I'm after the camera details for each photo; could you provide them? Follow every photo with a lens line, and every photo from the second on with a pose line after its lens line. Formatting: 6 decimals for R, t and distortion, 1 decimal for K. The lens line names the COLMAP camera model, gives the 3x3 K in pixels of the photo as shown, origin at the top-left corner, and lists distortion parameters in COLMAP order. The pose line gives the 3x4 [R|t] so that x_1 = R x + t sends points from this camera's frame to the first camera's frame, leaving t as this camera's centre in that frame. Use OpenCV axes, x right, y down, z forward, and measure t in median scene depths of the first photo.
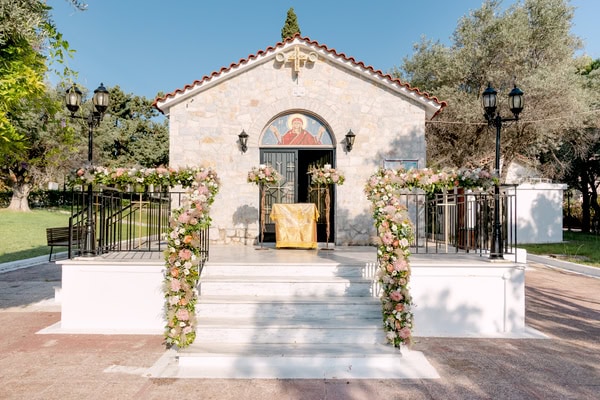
lens RADIAL K [[454.6, 0, 301.7], [0, 454.6, 207.0], [0, 0, 1]] dist [0.002315, 0.003792]
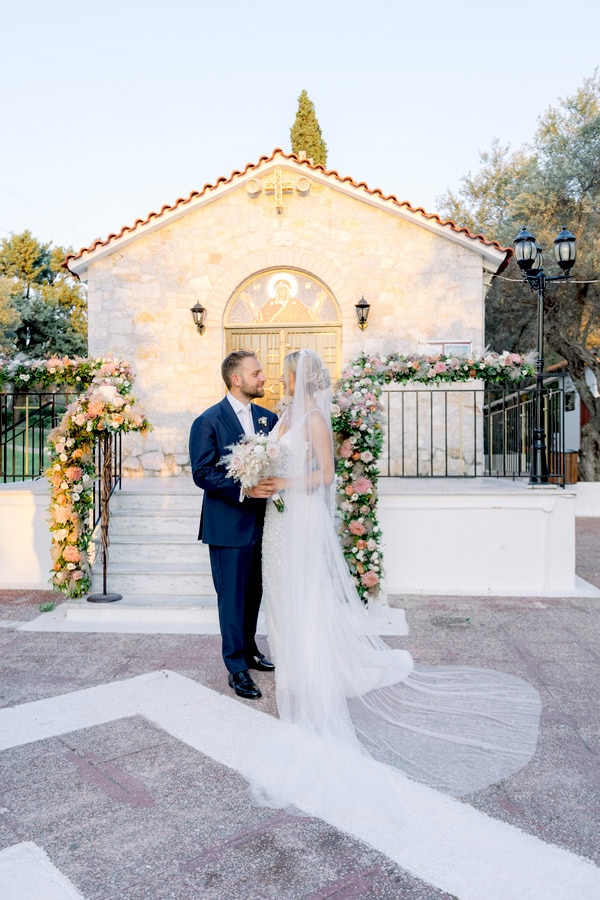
lens RADIAL K [[796.1, 0, 300.0], [0, 796.1, 450.0], [0, 0, 1]] dist [-0.000559, -0.001872]
pose [[0.997181, -0.009804, -0.074393, 0.099741], [0.011630, 0.999641, 0.024149, 0.018103], [0.074129, -0.024946, 0.996937, -0.128816]]
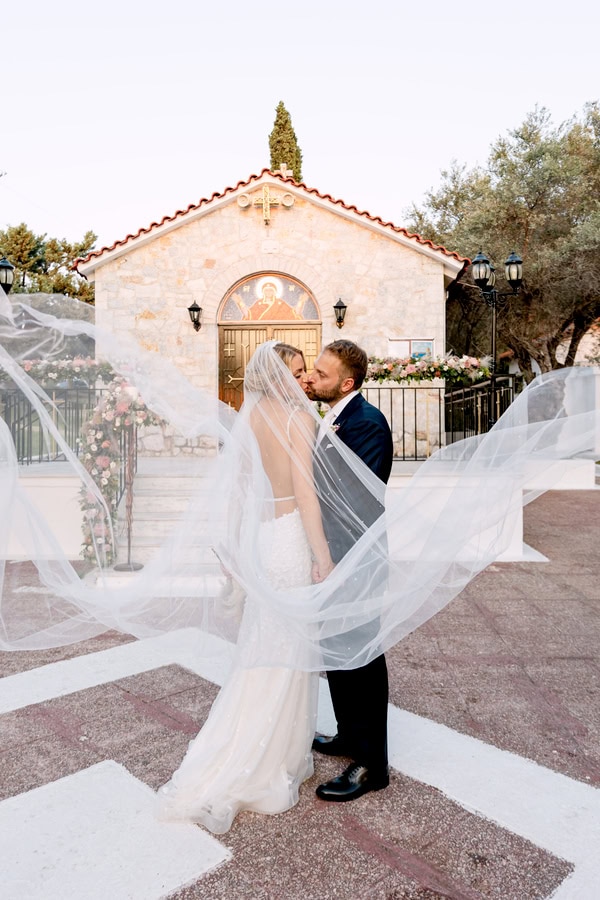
lens RADIAL K [[741.6, 0, 314.1], [0, 741.6, 416.8], [0, 0, 1]] dist [-0.001709, 0.003014]
pose [[0.999797, -0.011012, -0.016863, 0.082729], [0.011307, 0.999783, 0.017513, -0.001025], [0.016666, -0.017700, 0.999704, -0.197395]]
